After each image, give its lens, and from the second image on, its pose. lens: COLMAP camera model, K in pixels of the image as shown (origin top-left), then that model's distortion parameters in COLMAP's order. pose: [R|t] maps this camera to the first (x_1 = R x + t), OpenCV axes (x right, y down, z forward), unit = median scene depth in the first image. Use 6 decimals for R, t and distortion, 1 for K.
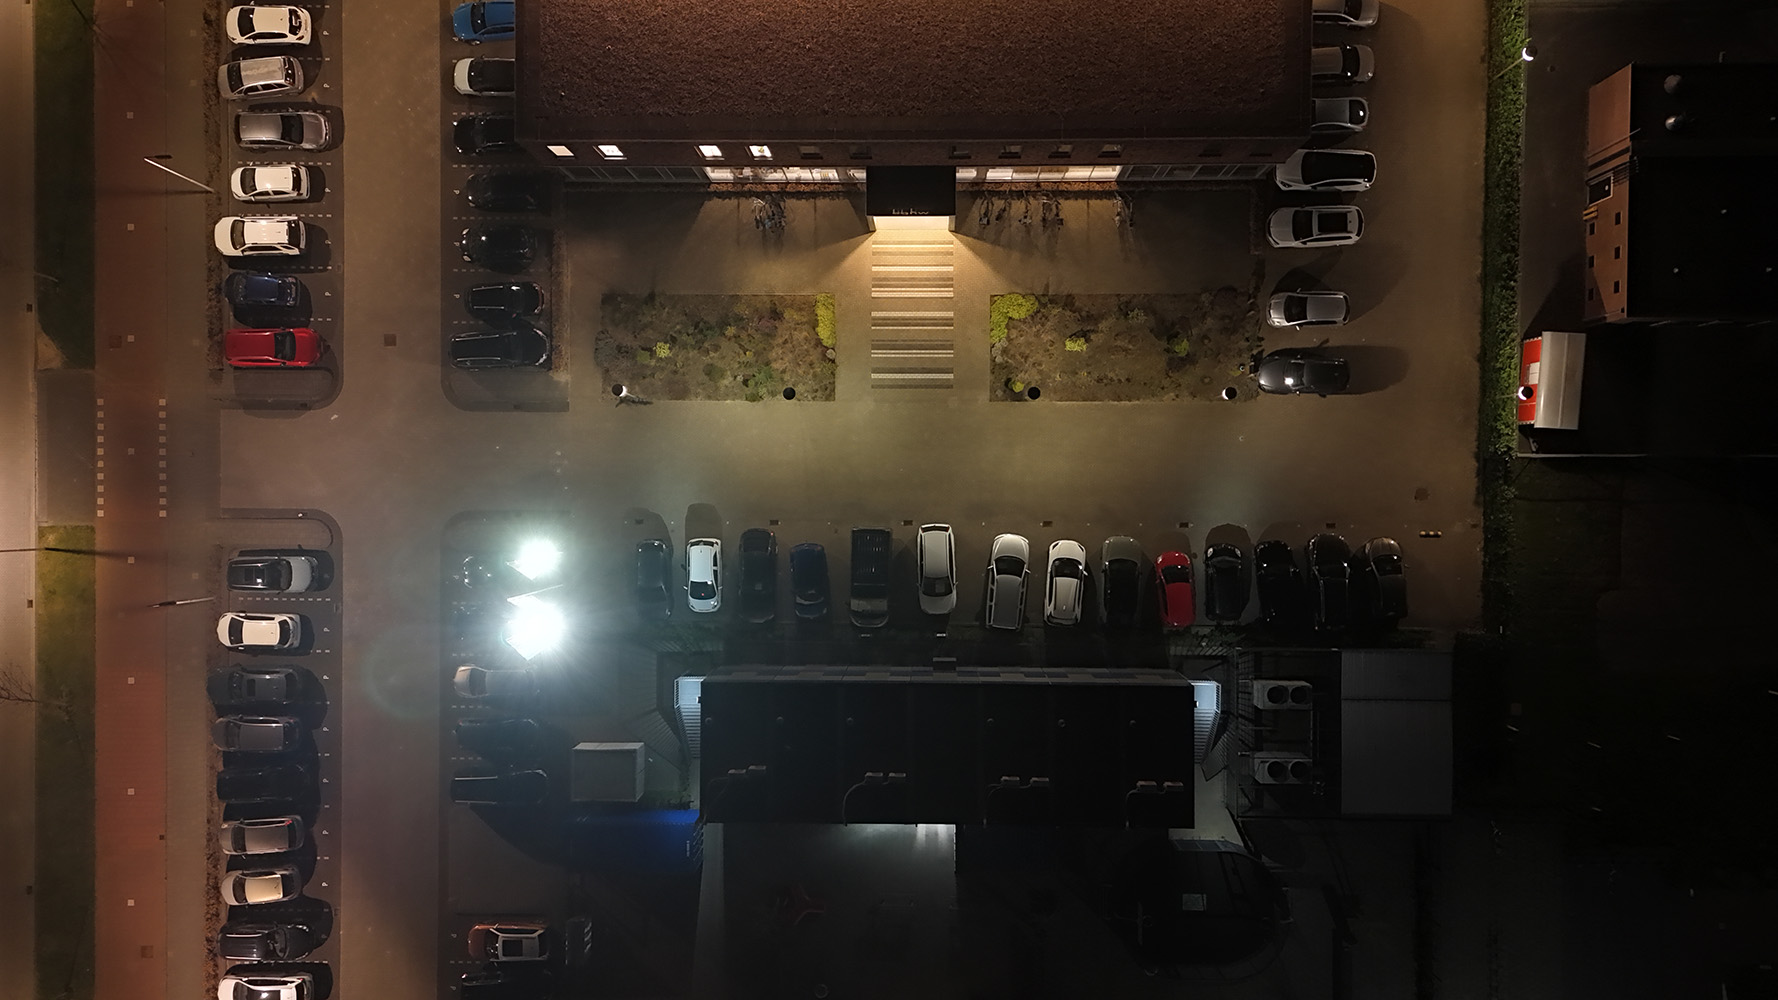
lens RADIAL K [[1306.5, 0, 894.8], [0, 1306.5, 498.7], [0, 0, 1]] dist [0.090474, -0.091738]
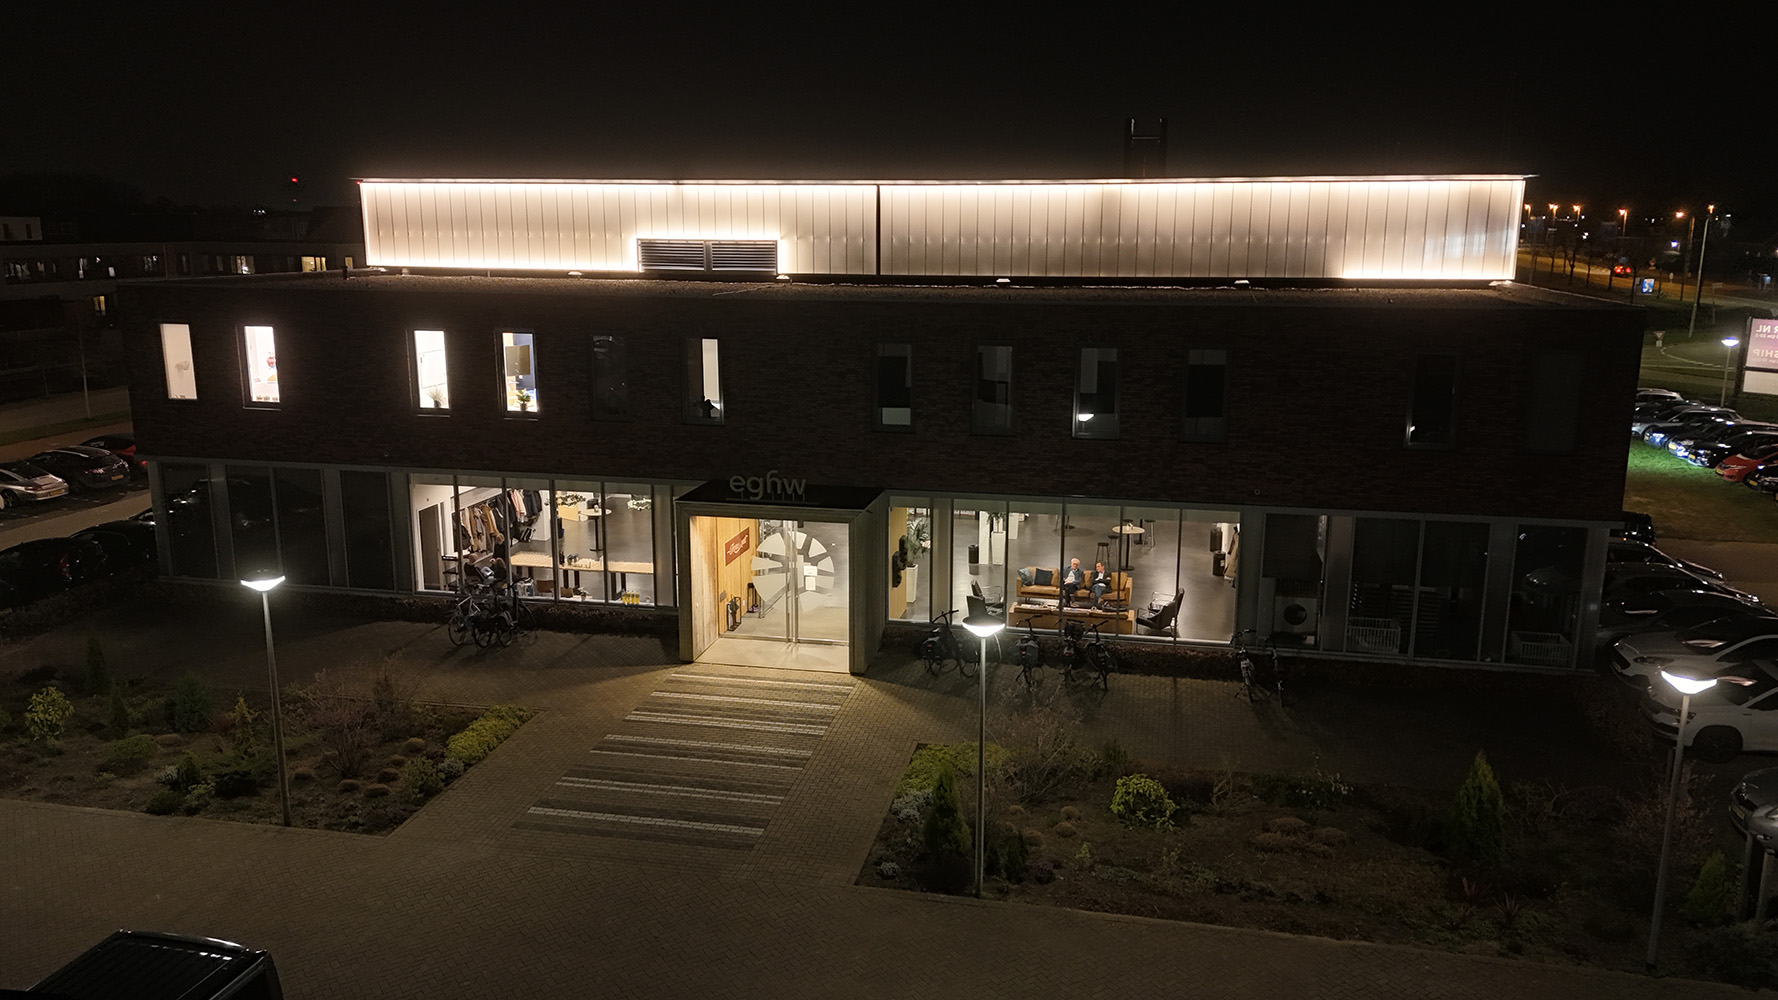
lens RADIAL K [[1306.5, 0, 894.8], [0, 1306.5, 498.7], [0, 0, 1]] dist [0.090474, -0.091738]
pose [[0.979498, 0.068535, -0.189435, 0.133832], [-0.198361, 0.164017, -0.966308, 0.203857], [-0.035155, 0.984074, 0.174249, 0.863263]]
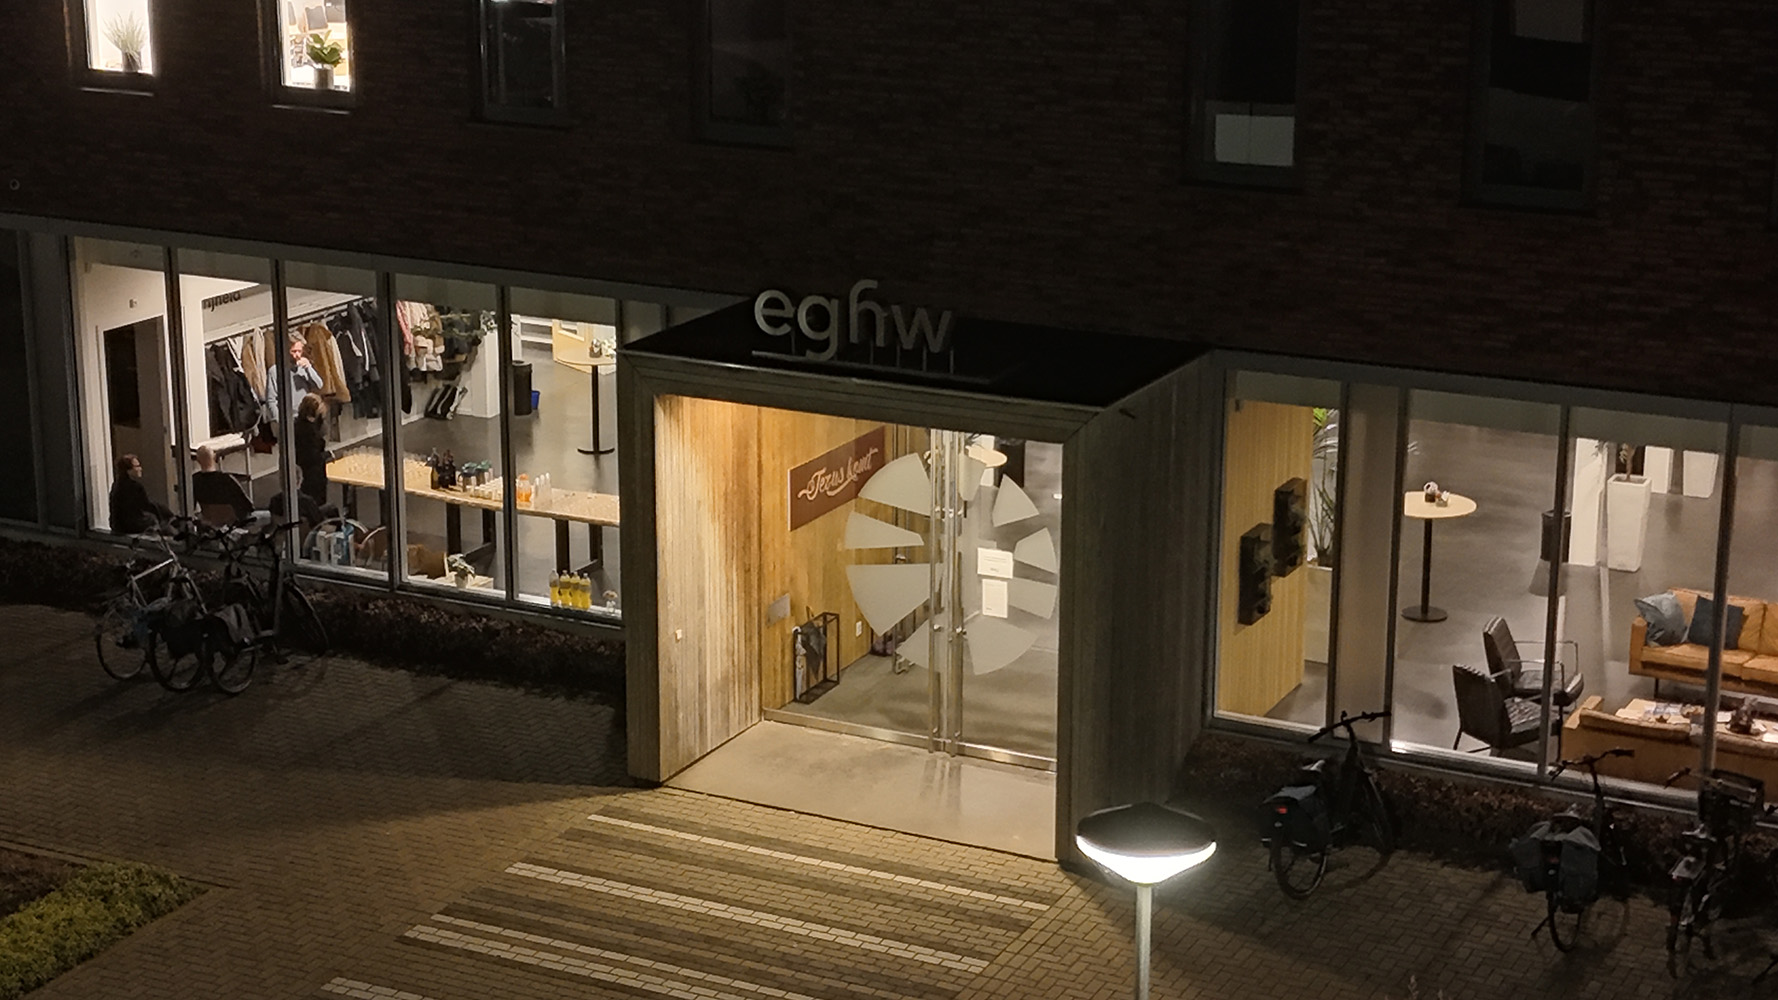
lens RADIAL K [[2943.0, 0, 889.0], [0, 2943.0, 500.0], [0, 0, 1]] dist [0.139425, -0.077340]
pose [[0.892992, 0.147686, -0.425152, 0.164993], [-0.447964, 0.200323, -0.871320, 0.100458], [-0.043514, 0.968535, 0.245045, 0.870557]]
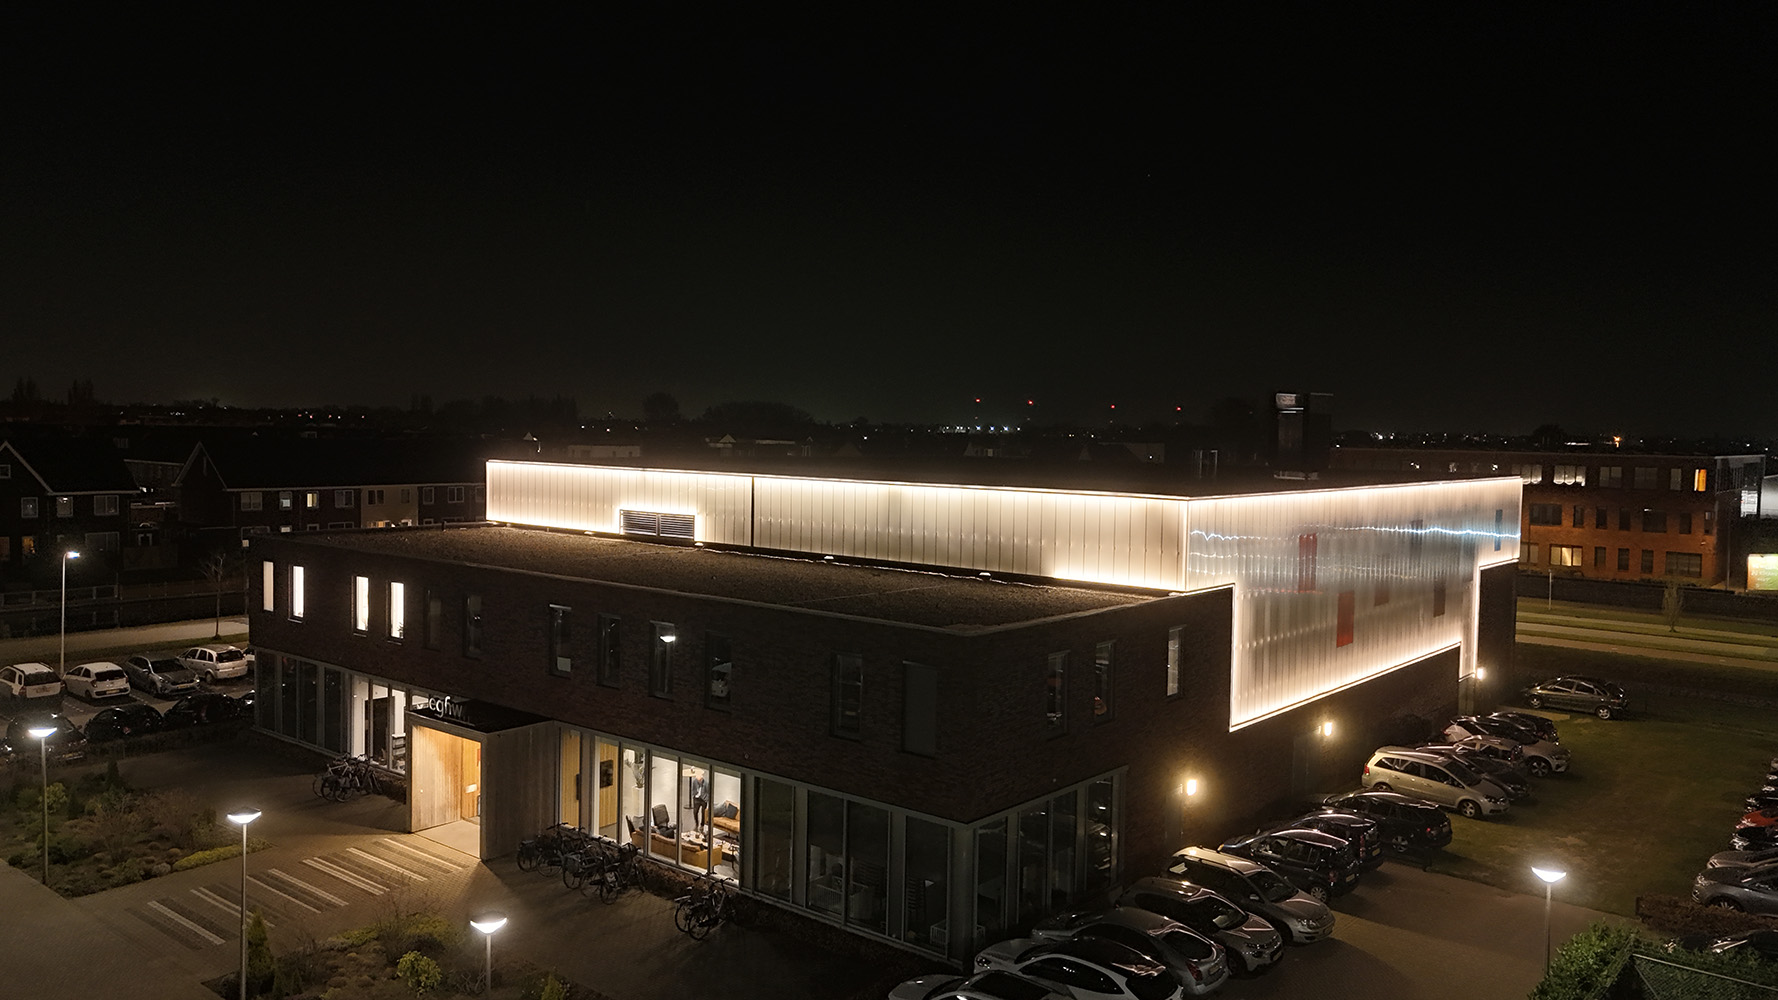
lens RADIAL K [[1306.5, 0, 894.8], [0, 1306.5, 498.7], [0, 0, 1]] dist [0.090474, -0.091738]
pose [[0.770303, 0.072639, -0.633527, 0.535758], [-0.634697, -0.008625, -0.772713, 0.129706], [-0.061593, 0.997321, 0.039460, 0.805675]]
